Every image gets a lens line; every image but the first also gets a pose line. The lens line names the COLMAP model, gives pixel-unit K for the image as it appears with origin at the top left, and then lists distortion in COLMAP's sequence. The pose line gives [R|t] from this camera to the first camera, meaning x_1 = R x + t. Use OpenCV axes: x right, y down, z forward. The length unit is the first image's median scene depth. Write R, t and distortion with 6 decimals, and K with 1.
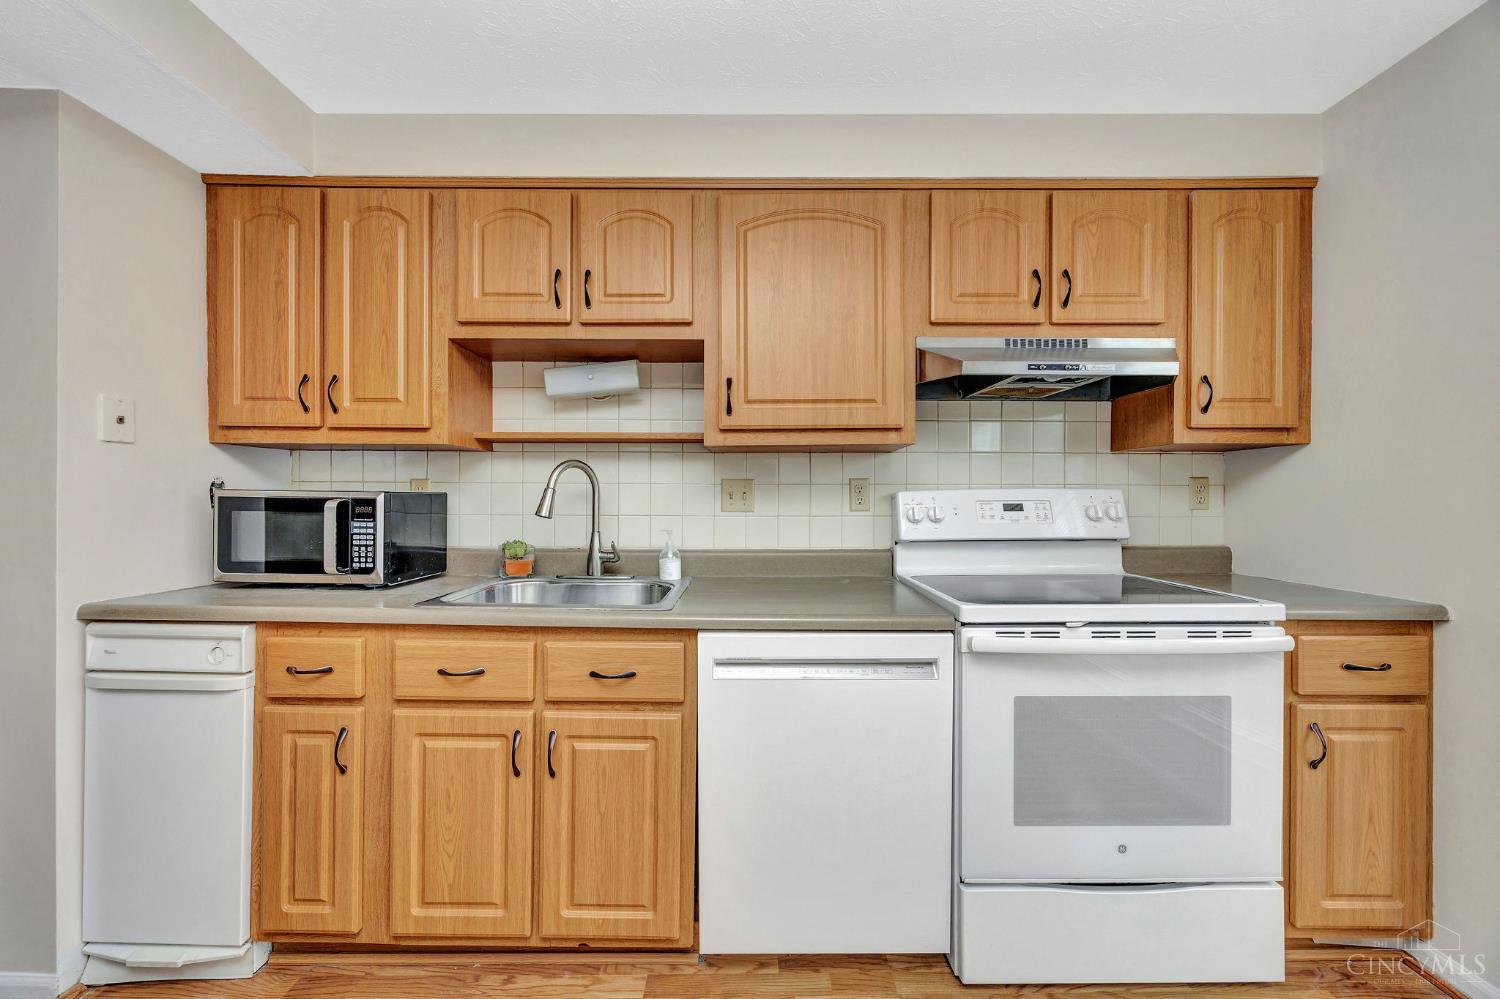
lens RADIAL K [[574.8, 0, 754.2], [0, 574.8, 502.0], [0, 0, 1]] dist [-0.001087, -0.000151]
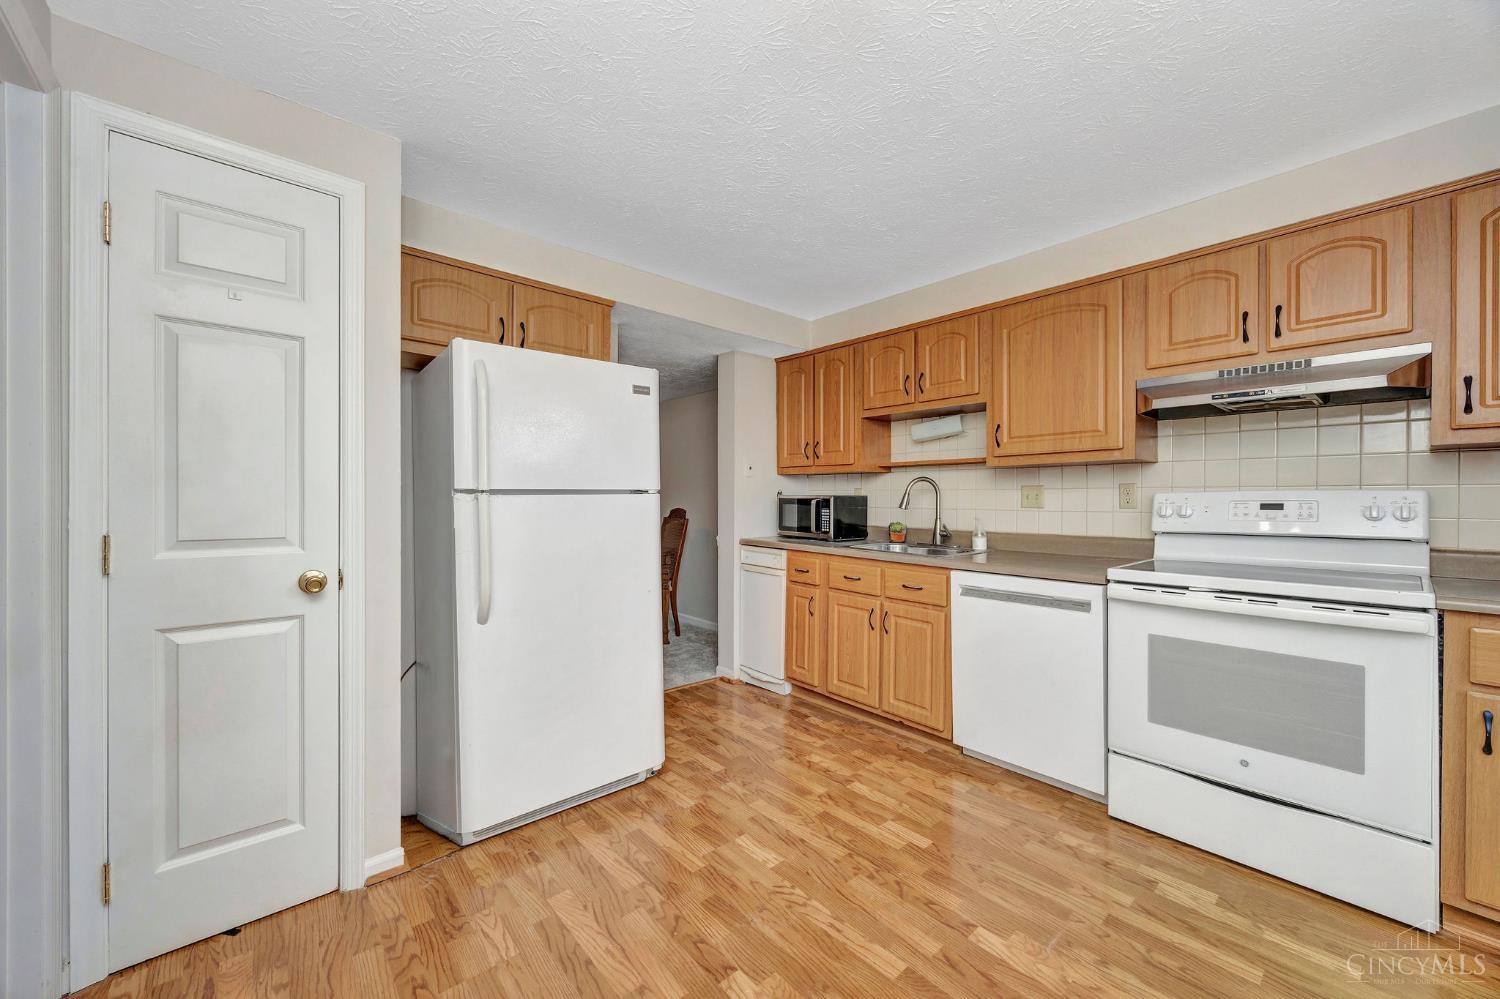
lens RADIAL K [[574.8, 0, 741.0], [0, 574.8, 503.0], [0, 0, 1]] dist [-0.001087, -0.000151]
pose [[0.643575, 0.005691, -0.765362, 0.738555], [-0.003331, 0.999984, 0.004634, 0.000424], [0.765376, -0.000432, 0.643583, -0.608160]]
